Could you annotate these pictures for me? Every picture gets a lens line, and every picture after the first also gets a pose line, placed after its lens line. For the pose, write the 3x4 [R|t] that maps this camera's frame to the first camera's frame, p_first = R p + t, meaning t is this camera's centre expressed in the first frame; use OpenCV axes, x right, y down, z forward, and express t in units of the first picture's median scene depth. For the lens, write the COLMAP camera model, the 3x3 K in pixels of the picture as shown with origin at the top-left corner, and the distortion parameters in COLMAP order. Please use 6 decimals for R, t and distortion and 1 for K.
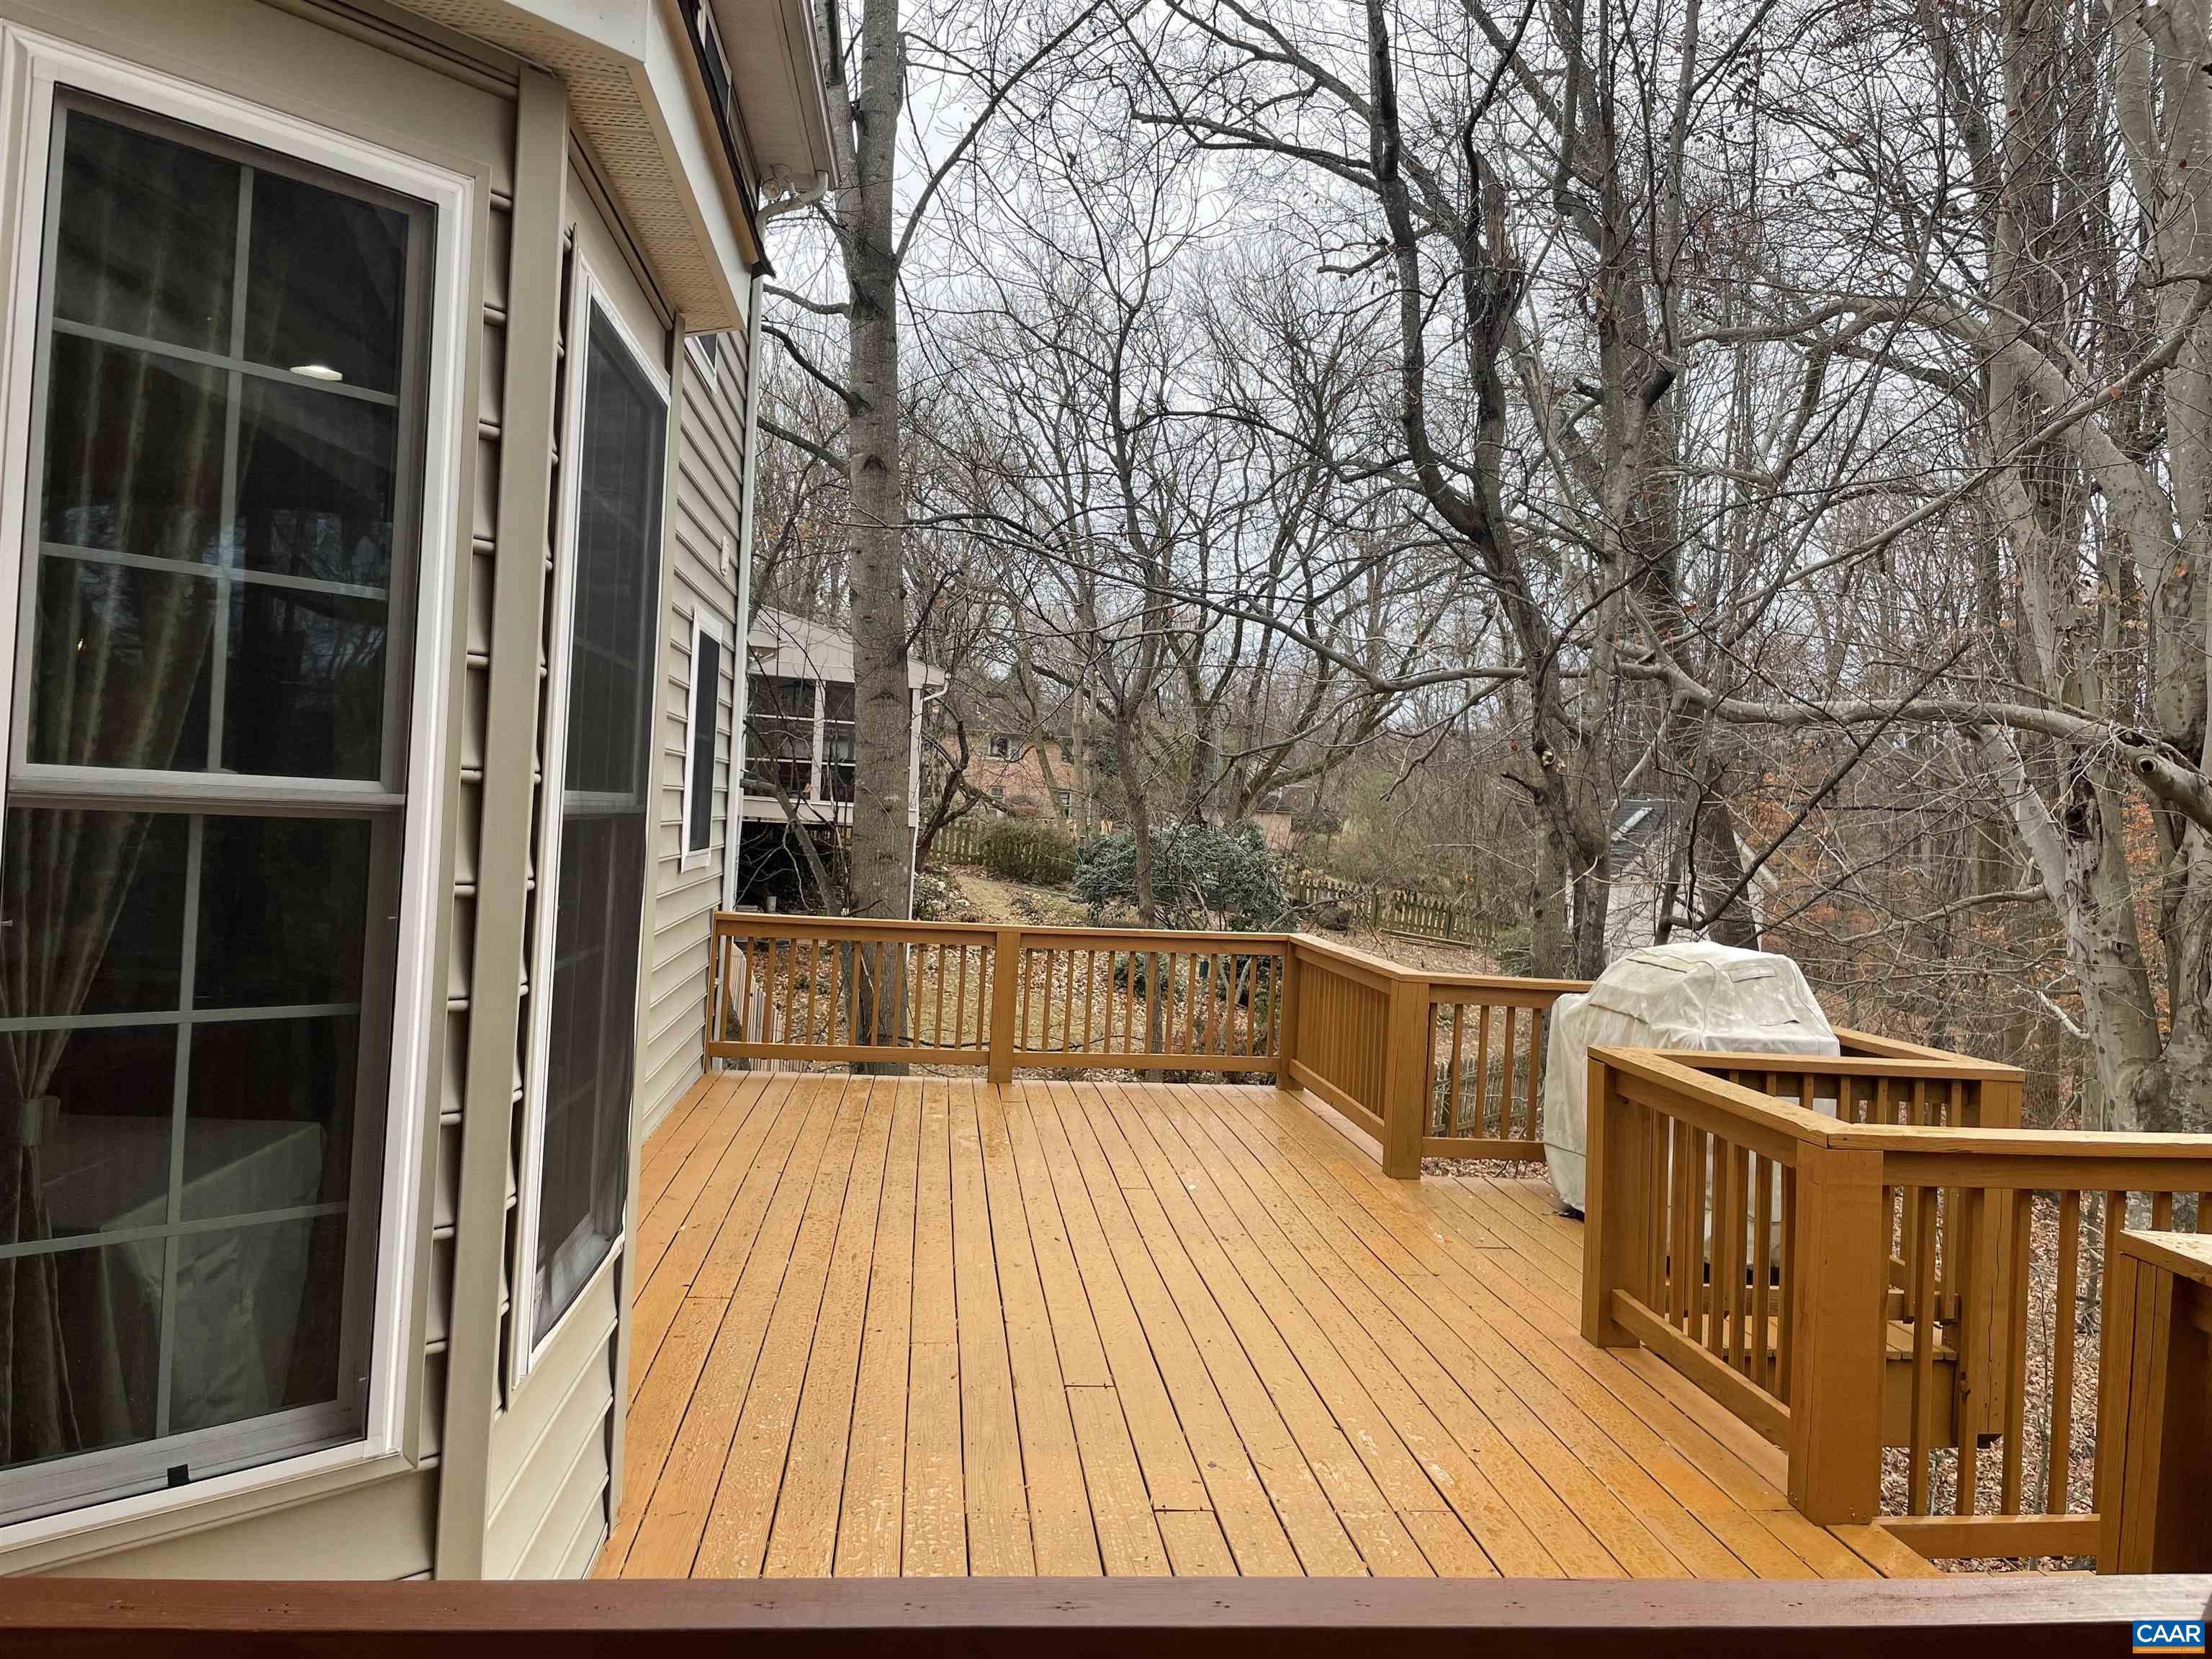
lens RADIAL K [[1687.5, 0, 1112.7], [0, 1687.5, 804.2], [0, 0, 1]] dist [0.134546, -0.212354]
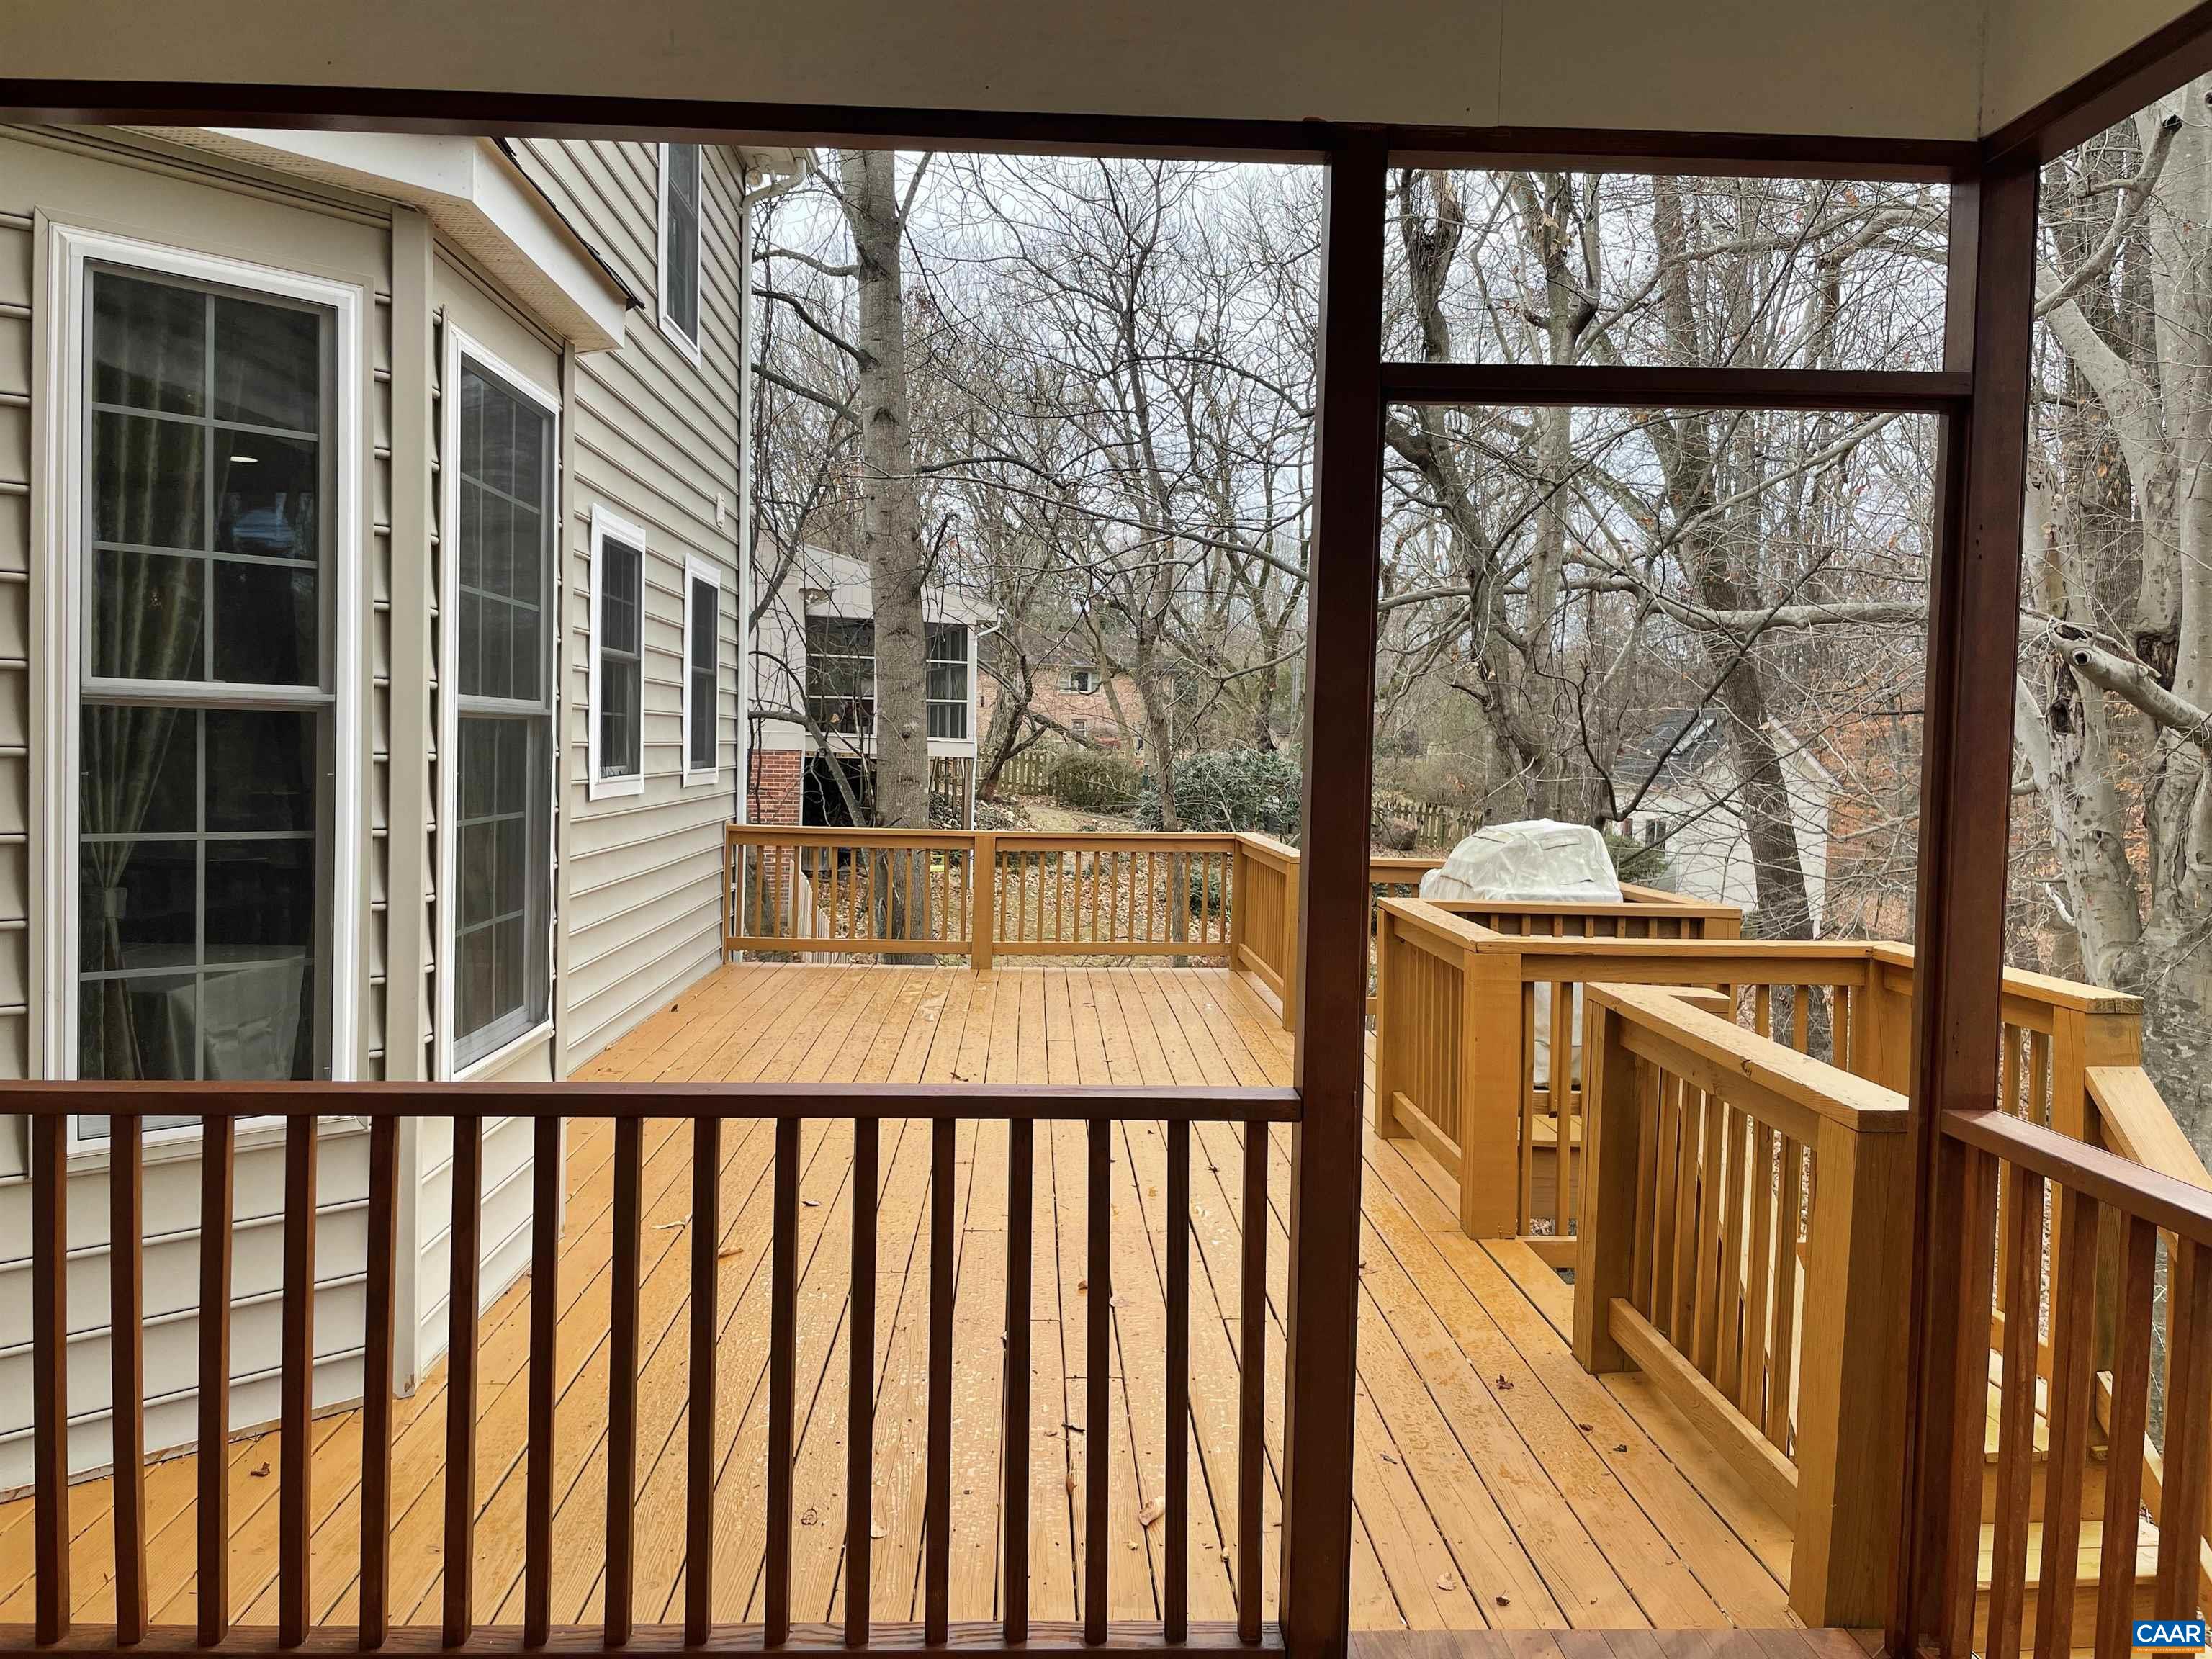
lens RADIAL K [[1706.7, 0, 1106.0], [0, 1706.7, 829.5], [0, 0, 1]] dist [0.111069, -0.185894]
pose [[0.997215, -0.024304, -0.070503, 0.077931], [0.027989, 0.998268, 0.051750, 0.010930], [0.069123, -0.053579, 0.996168, -0.103415]]
